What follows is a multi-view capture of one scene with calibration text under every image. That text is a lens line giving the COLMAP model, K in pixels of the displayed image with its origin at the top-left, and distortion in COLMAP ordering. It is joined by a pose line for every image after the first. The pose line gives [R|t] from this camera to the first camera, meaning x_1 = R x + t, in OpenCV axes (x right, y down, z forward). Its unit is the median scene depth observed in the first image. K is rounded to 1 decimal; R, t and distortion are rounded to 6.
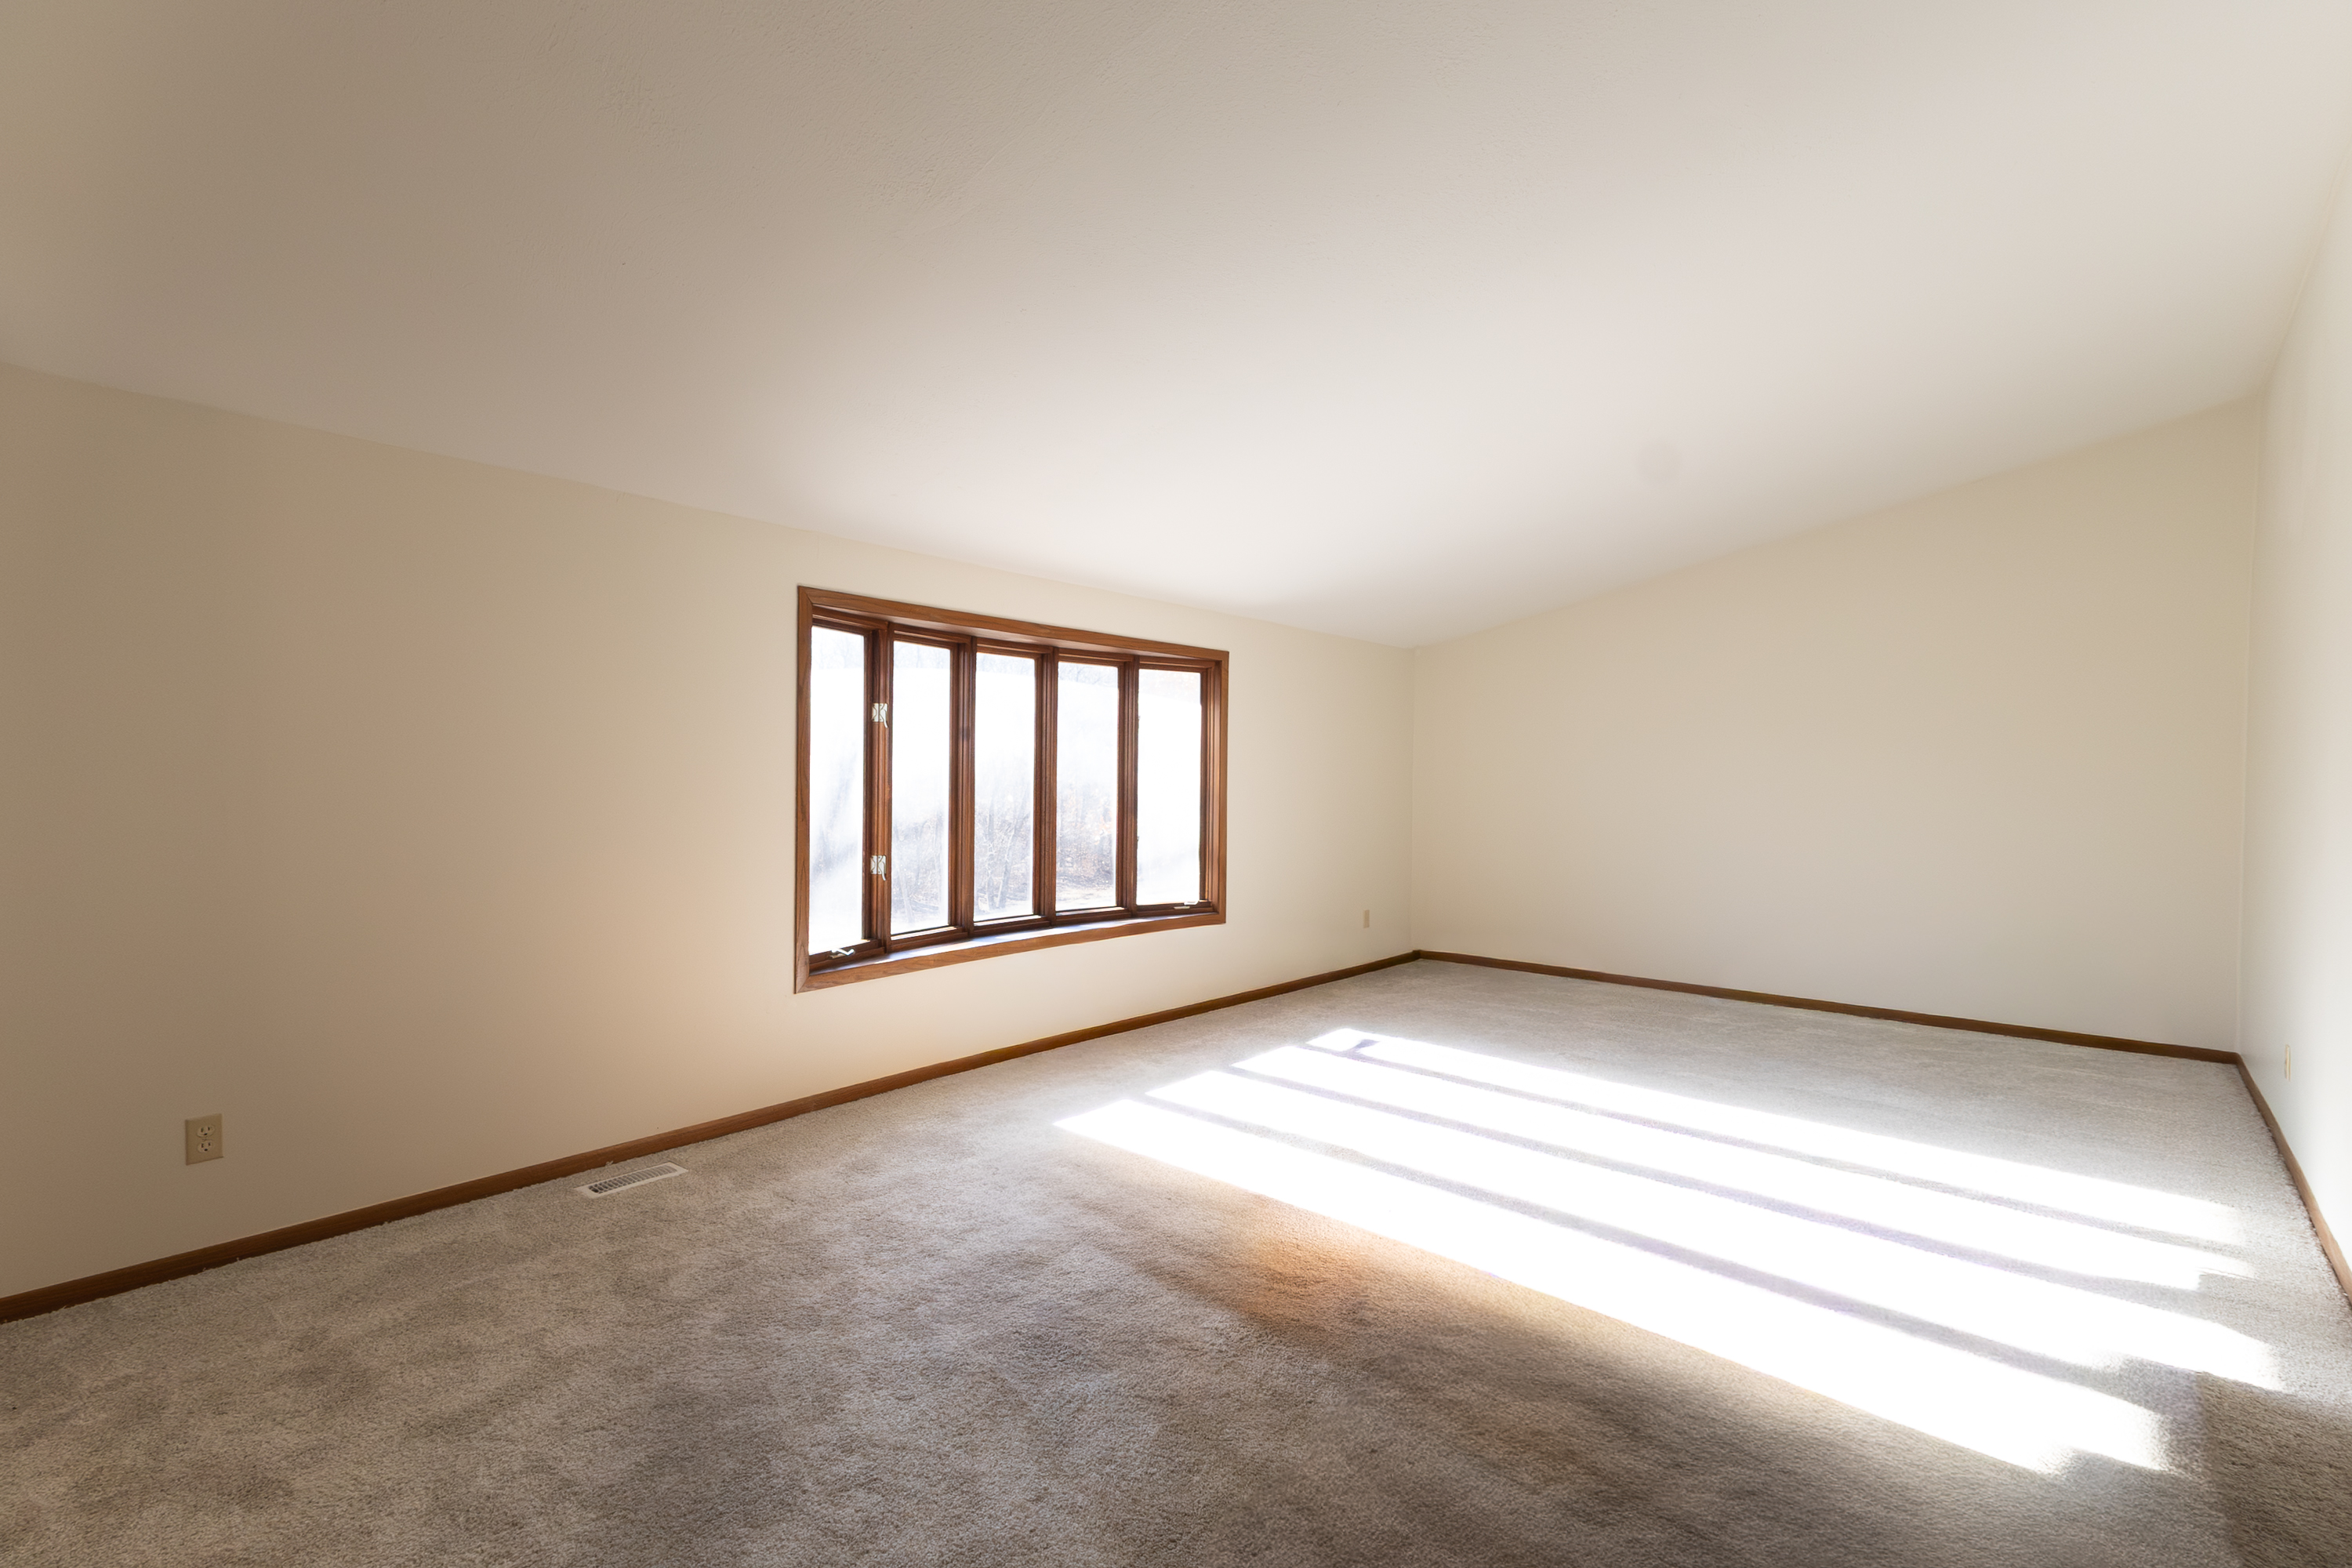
lens RADIAL K [[1068.5, 0, 1168.0], [0, 1068.5, 782.9], [0, 0, 1]] dist [0.010800, -0.006040]
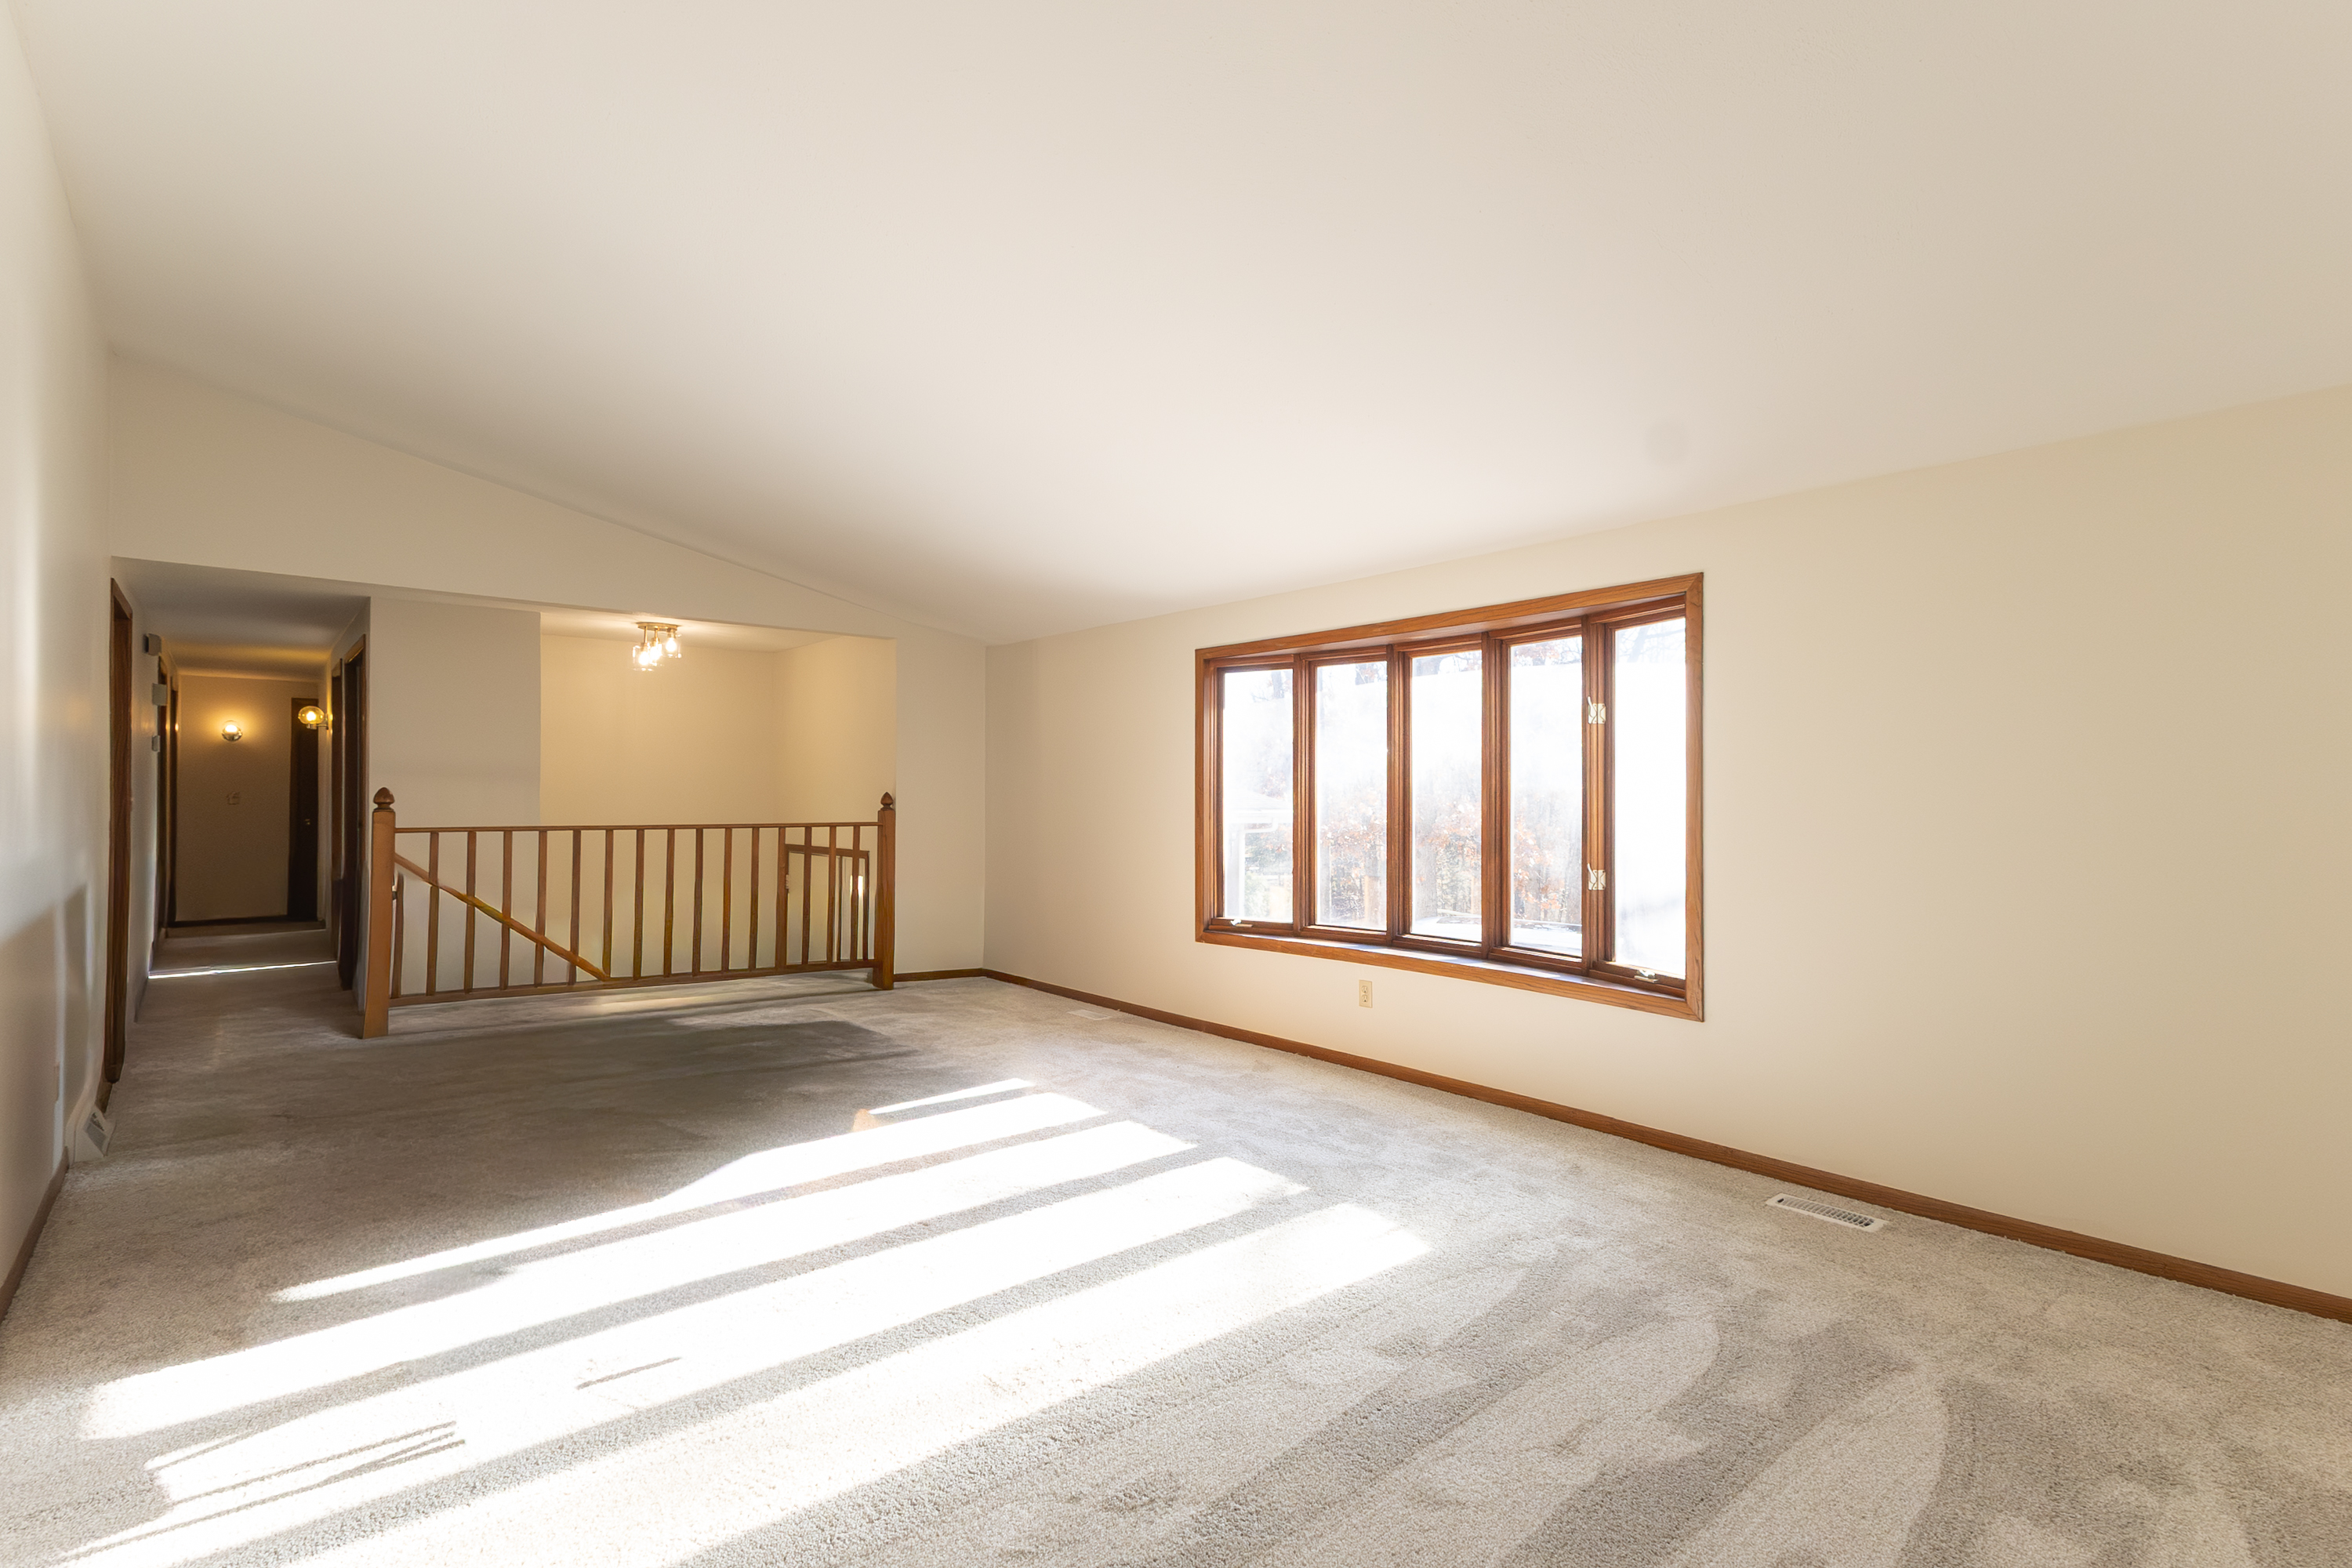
lens RADIAL K [[1068.5, 0, 1168.0], [0, 1068.5, 782.9], [0, 0, 1]] dist [0.010800, -0.006040]
pose [[-0.164189, -0.009265, -0.986385, 0.786160], [-0.006422, 0.999945, -0.008323, 0.002459], [0.986408, 0.004968, -0.164240, 0.899639]]
